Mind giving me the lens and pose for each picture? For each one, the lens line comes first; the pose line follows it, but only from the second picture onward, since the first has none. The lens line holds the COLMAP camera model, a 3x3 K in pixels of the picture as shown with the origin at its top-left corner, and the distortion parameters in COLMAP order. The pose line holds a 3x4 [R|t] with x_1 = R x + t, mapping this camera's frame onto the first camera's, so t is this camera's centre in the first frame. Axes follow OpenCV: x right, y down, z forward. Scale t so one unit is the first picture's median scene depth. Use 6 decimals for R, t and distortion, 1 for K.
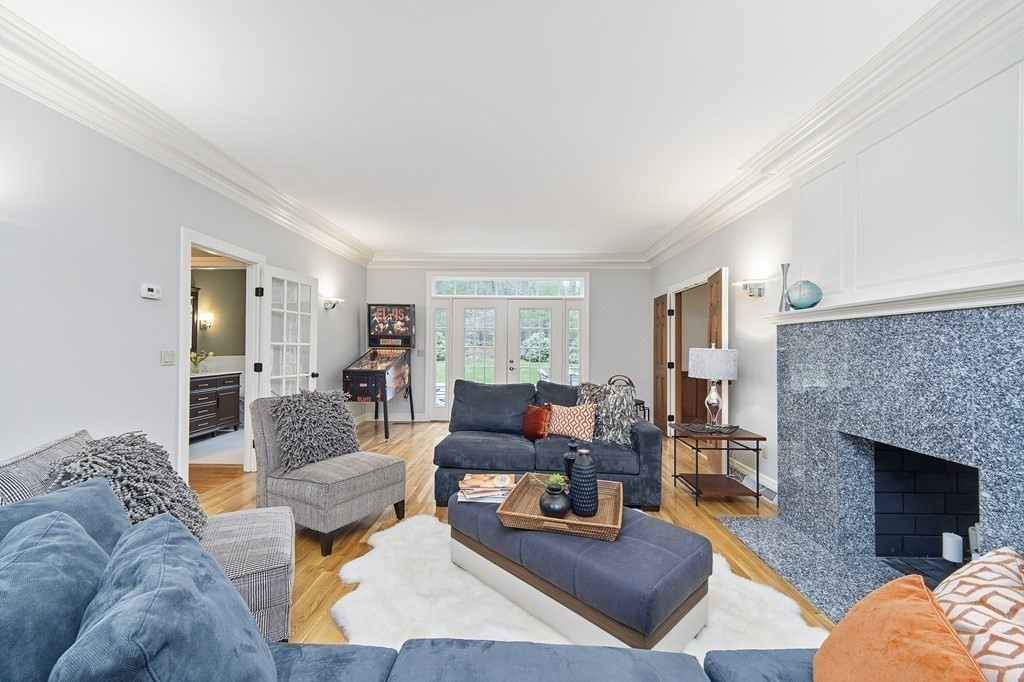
lens RADIAL K [[416.2, 0, 512.8], [0, 416.2, 345.2], [0, 0, 1]] dist [0.000911, -0.000009]
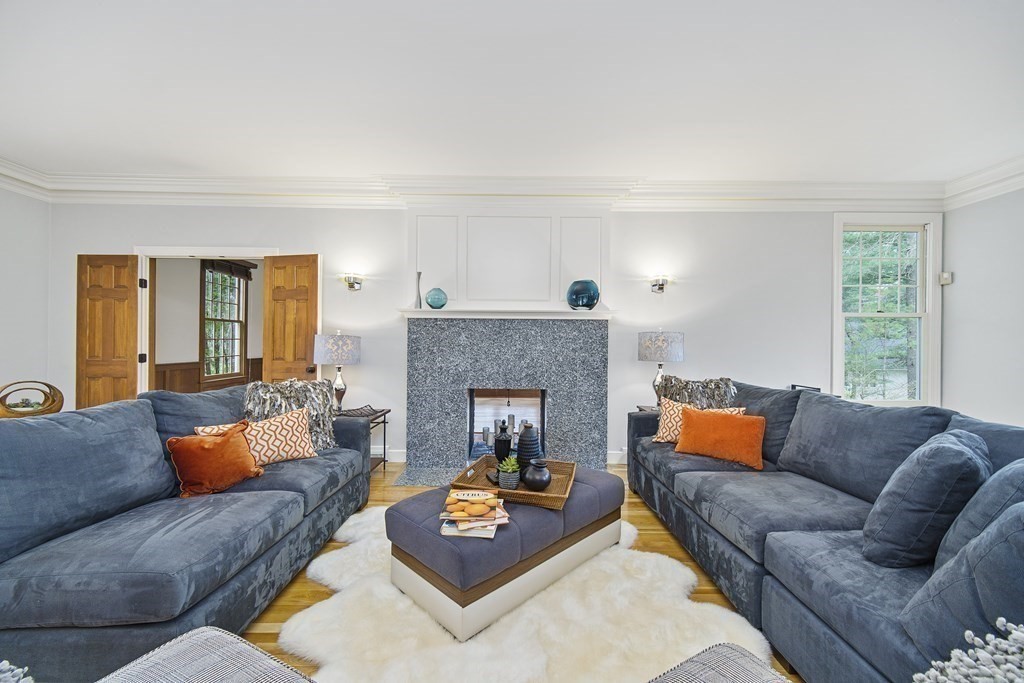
lens RADIAL K [[416.2, 0, 507.4], [0, 416.2, 340.7], [0, 0, 1]] dist [0.000911, -0.000009]
pose [[-0.062032, -0.002255, 0.998072, -0.713889], [-0.014753, 0.999890, 0.001342, 0.016612], [-0.997965, -0.014641, -0.062058, 0.837823]]
